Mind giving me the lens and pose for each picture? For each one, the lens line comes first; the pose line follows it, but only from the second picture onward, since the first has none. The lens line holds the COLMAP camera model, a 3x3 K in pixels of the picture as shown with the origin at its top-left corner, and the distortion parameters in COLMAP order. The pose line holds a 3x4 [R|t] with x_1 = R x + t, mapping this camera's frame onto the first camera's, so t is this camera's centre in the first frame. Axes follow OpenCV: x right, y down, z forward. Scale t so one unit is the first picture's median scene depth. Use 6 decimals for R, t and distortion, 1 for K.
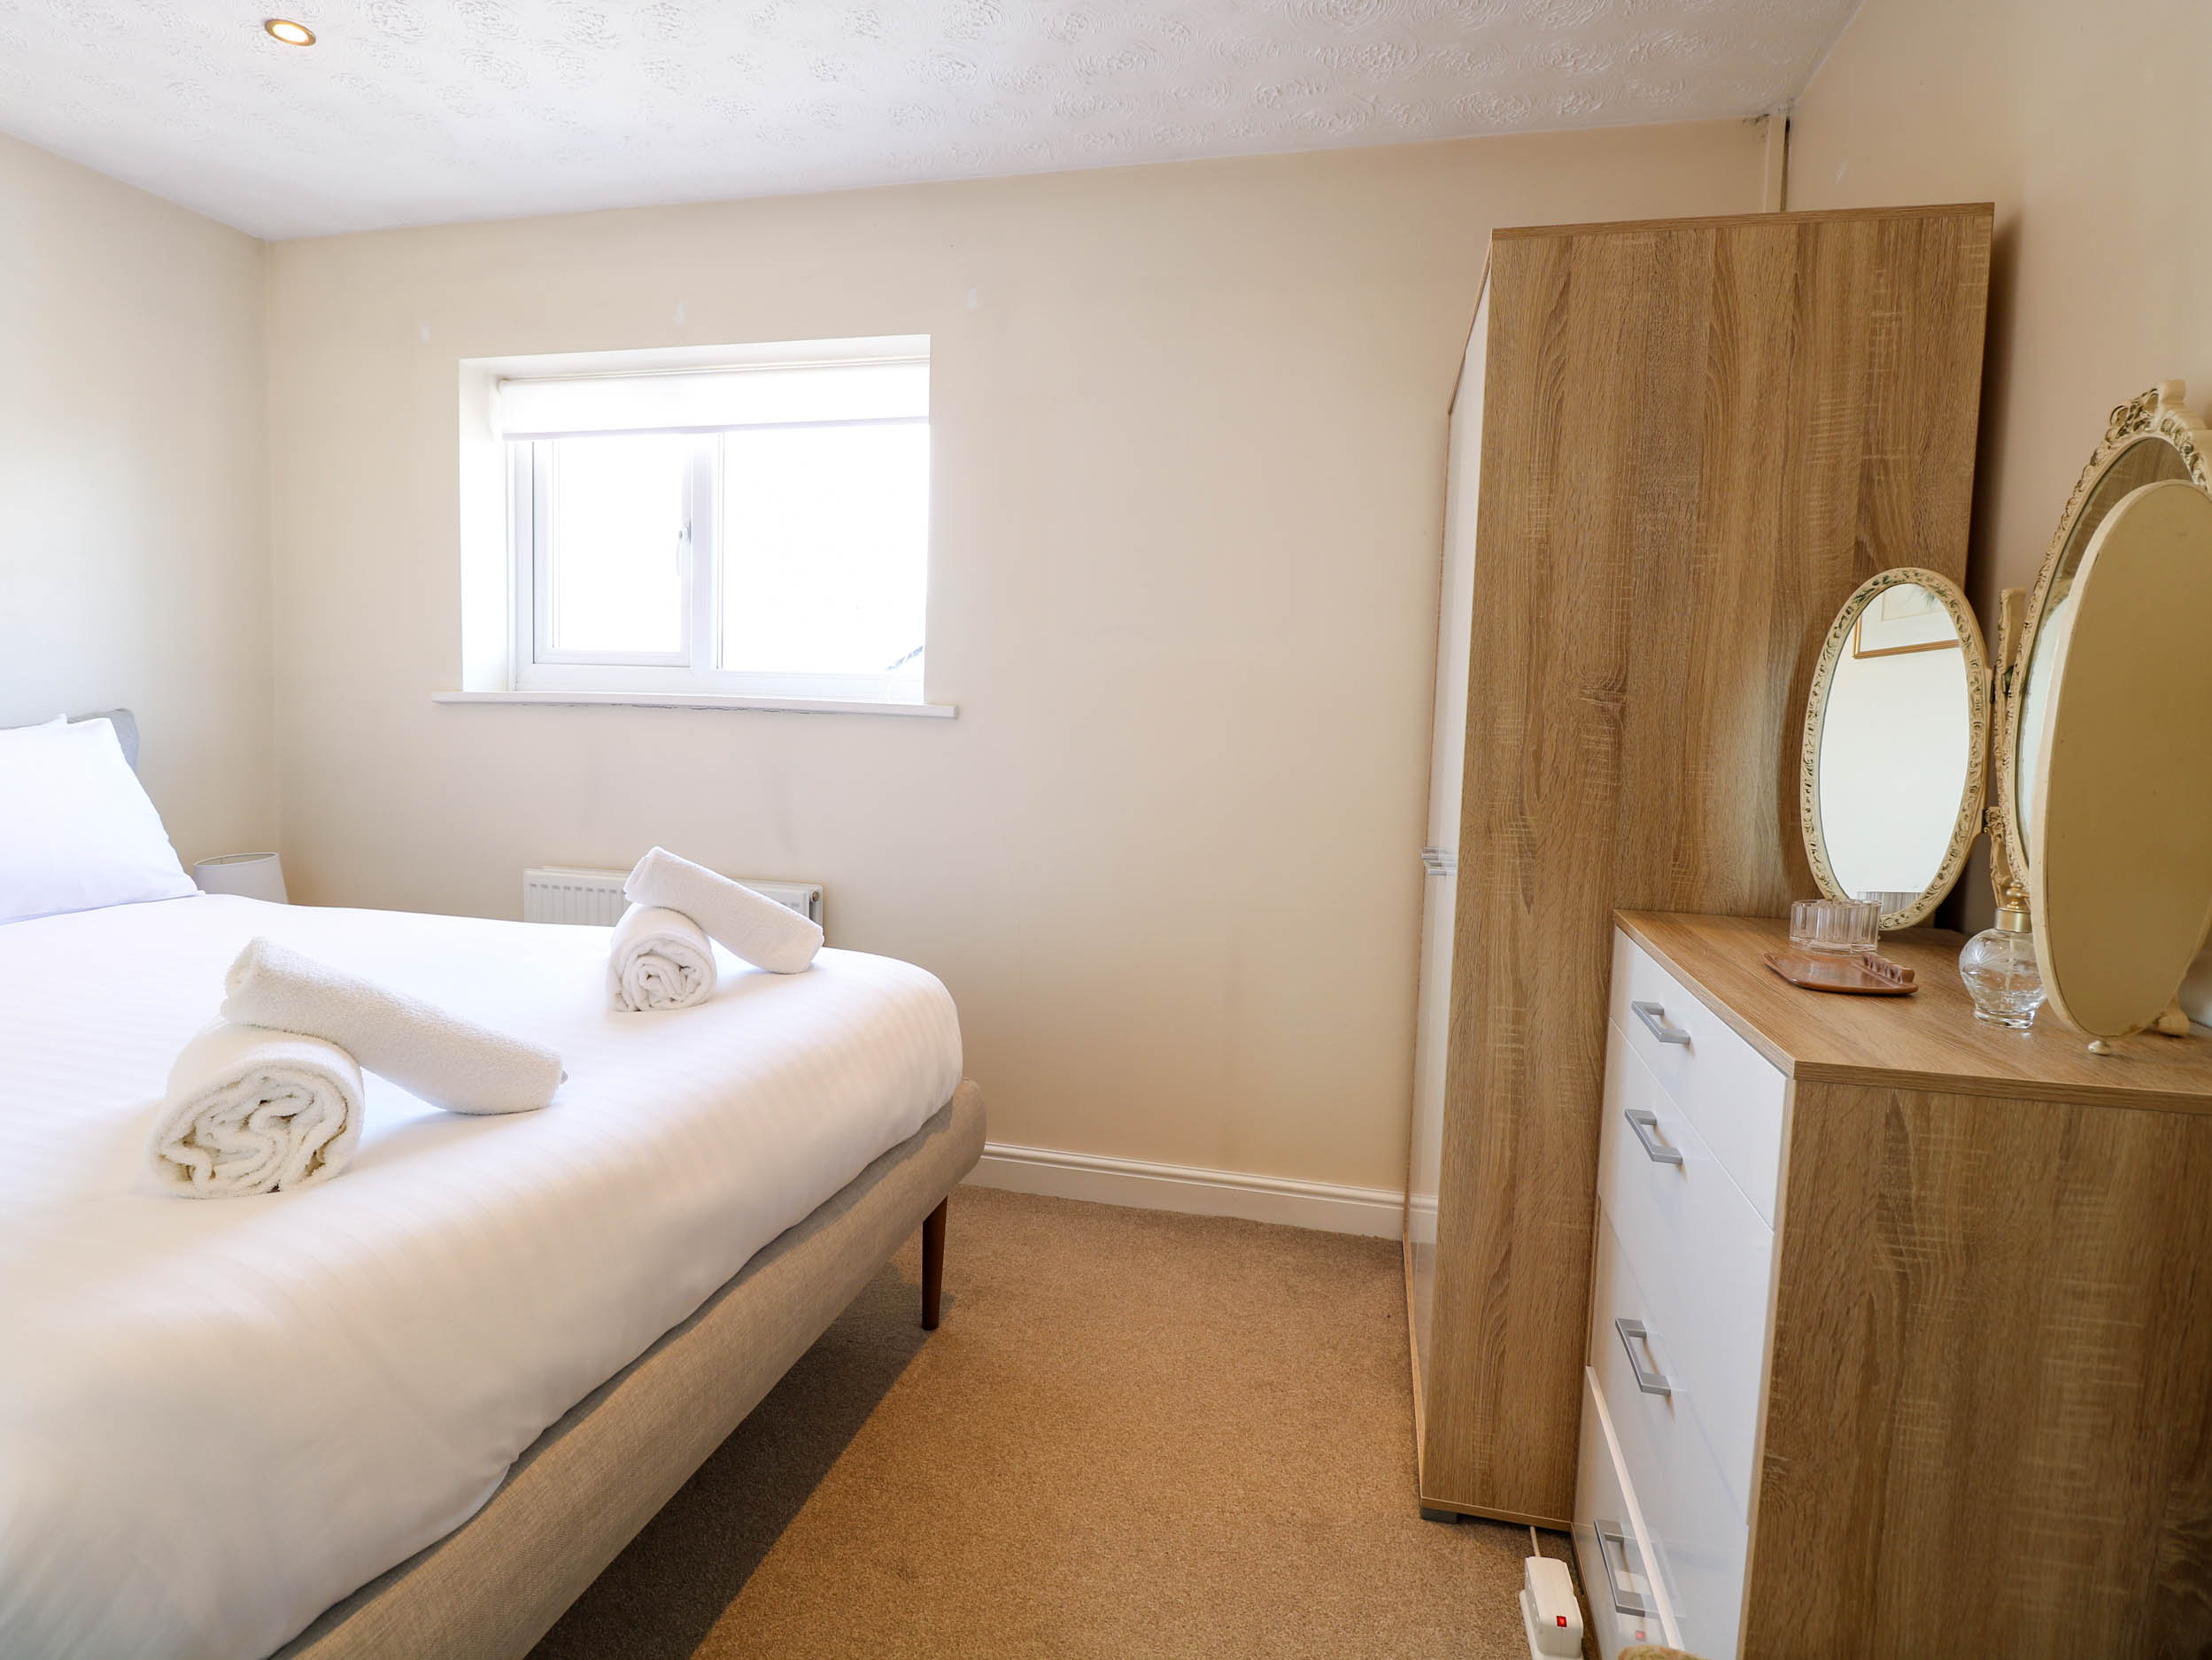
lens RADIAL K [[1154.0, 0, 1100.0], [0, 1154.0, 809.0], [0, 0, 1]] dist [0.003697, -0.015175]
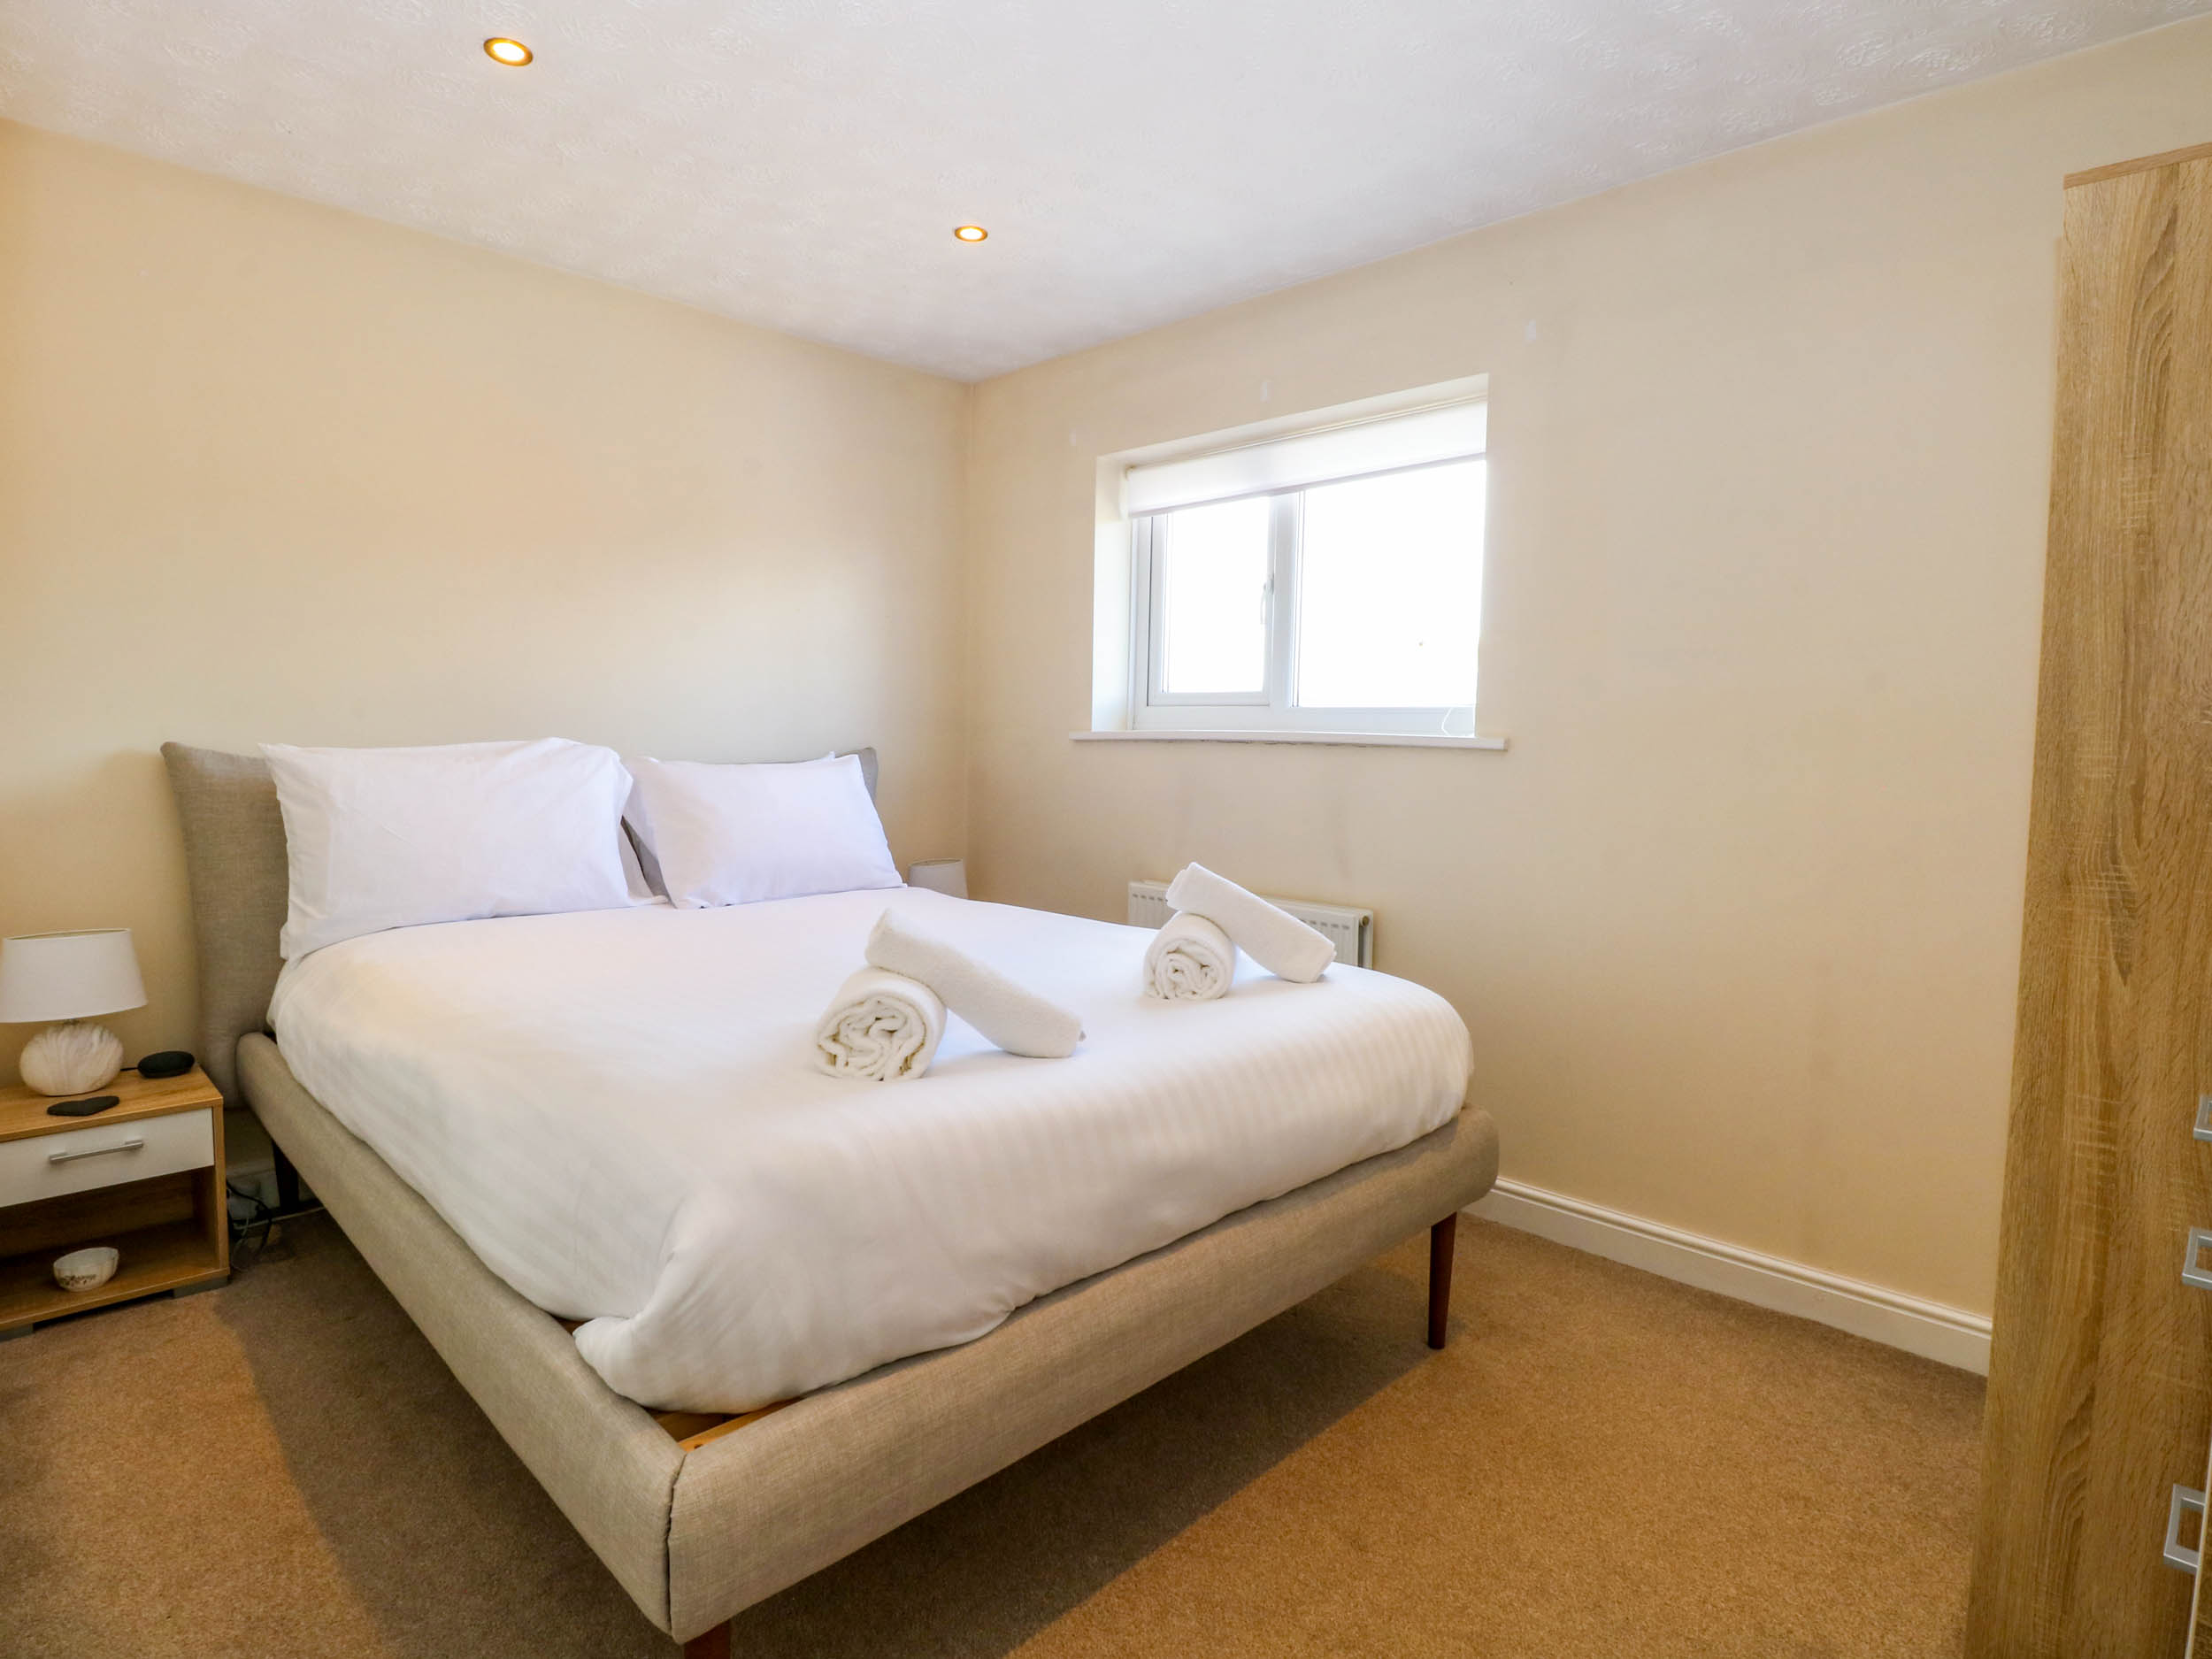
lens RADIAL K [[1182.8, 0, 1097.9], [0, 1182.8, 808.8], [0, 0, 1]] dist [0.005129, -0.016413]
pose [[0.855840, 0.018661, -0.516904, 0.172588], [-0.034162, 0.999206, -0.020489, 0.007510], [0.516111, 0.035194, 0.855798, -0.088680]]
